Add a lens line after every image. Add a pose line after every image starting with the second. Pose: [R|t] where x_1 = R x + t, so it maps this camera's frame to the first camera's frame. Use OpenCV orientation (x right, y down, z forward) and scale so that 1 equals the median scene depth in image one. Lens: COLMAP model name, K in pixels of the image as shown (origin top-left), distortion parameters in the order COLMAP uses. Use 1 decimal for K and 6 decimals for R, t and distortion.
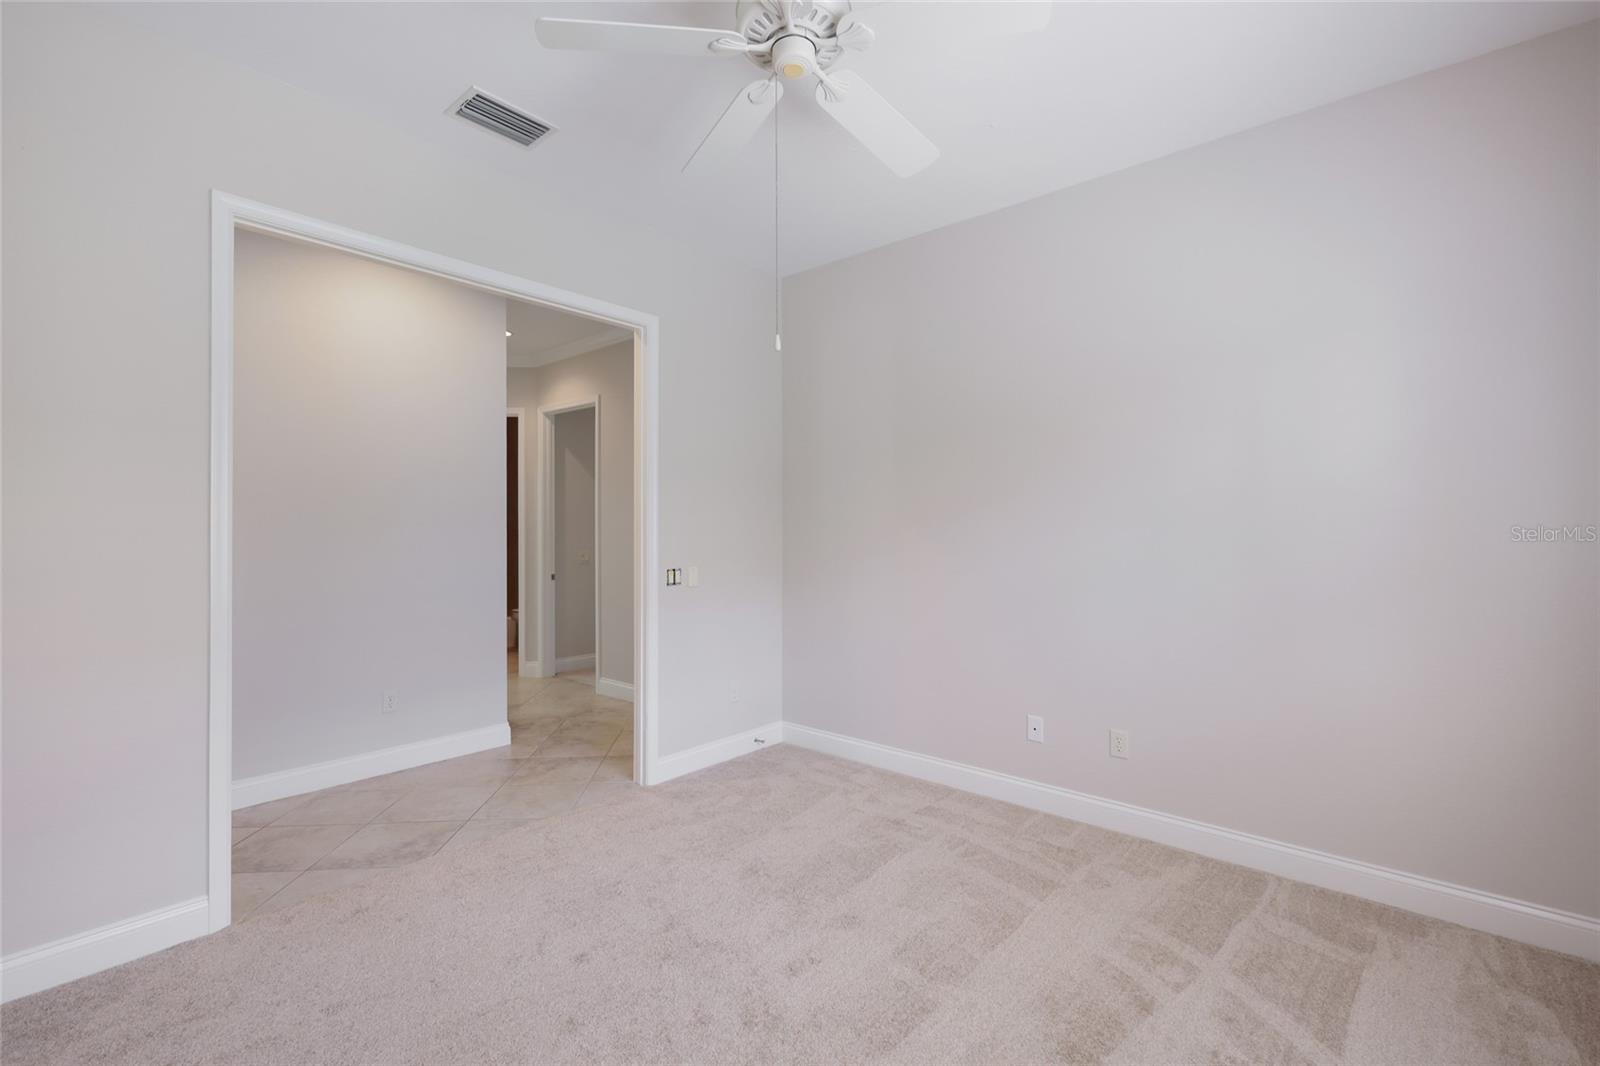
lens RADIAL K [[694.2, 0, 794.7], [0, 694.2, 533.1], [0, 0, 1]] dist [0.011062, 0.001368]
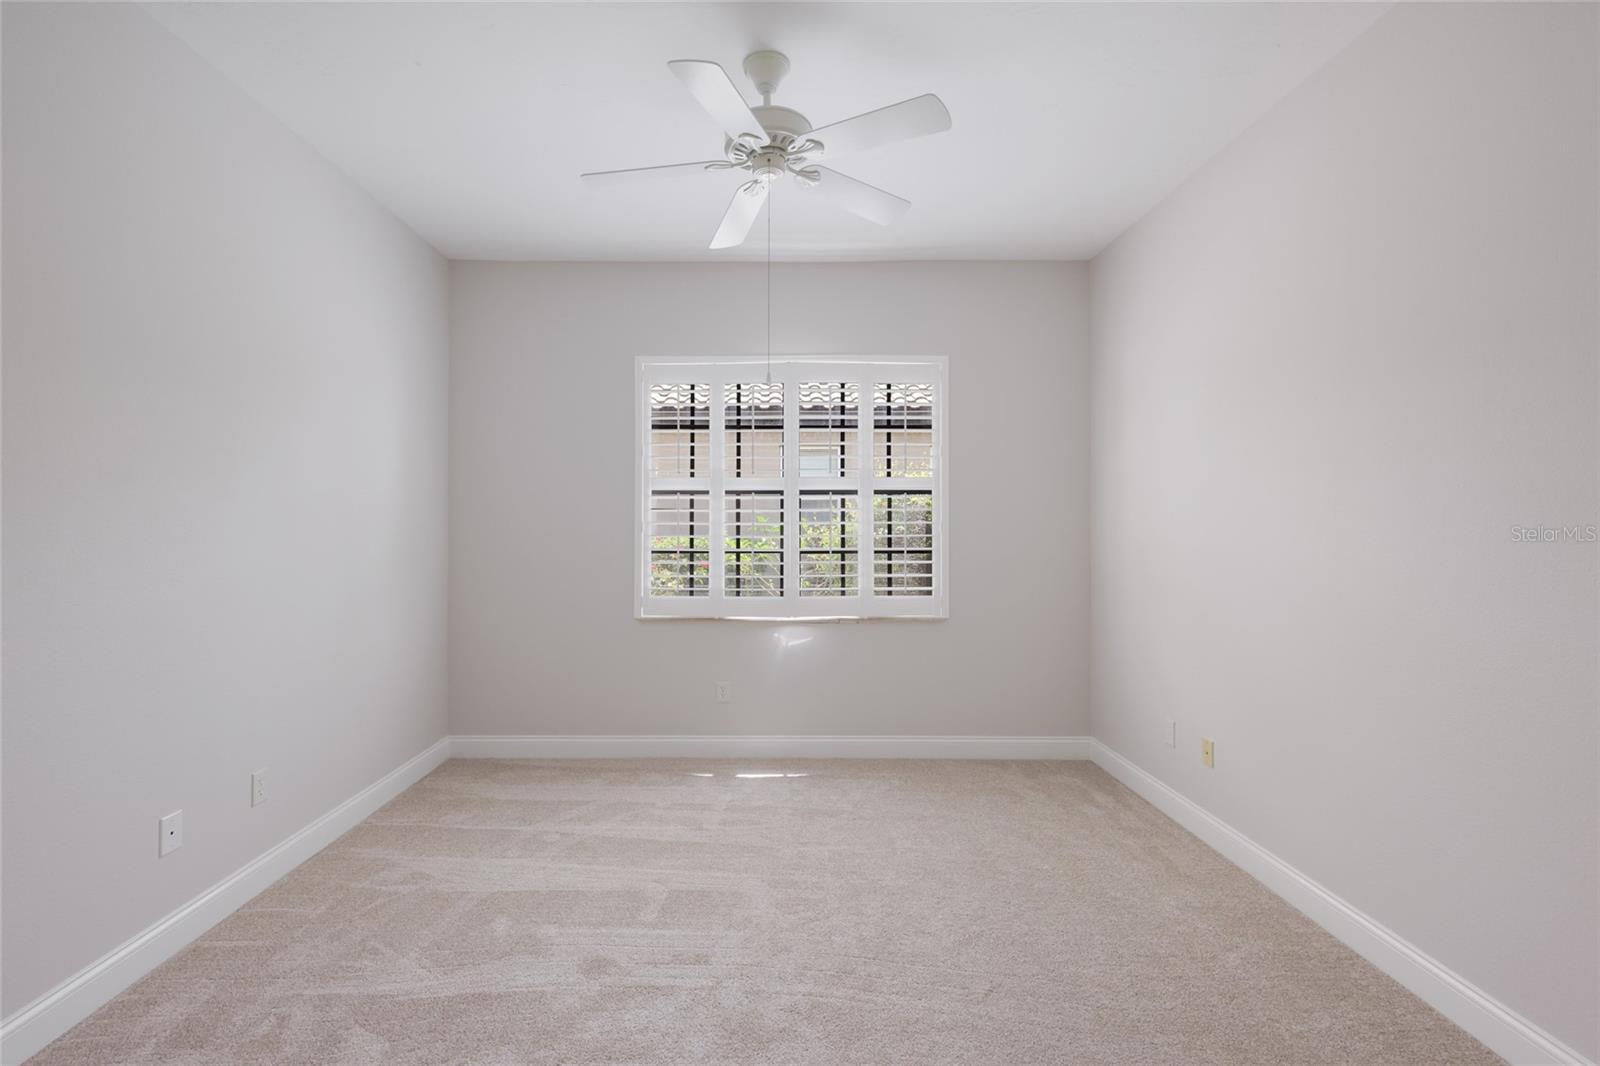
lens RADIAL K [[694.2, 0, 794.4], [0, 694.2, 533.6], [0, 0, 1]] dist [0.011062, 0.001368]
pose [[-0.684424, -0.002246, 0.729081, -0.768811], [-0.003228, 0.999995, 0.000050, -0.003589], [-0.729077, -0.002319, -0.684428, 1.452398]]
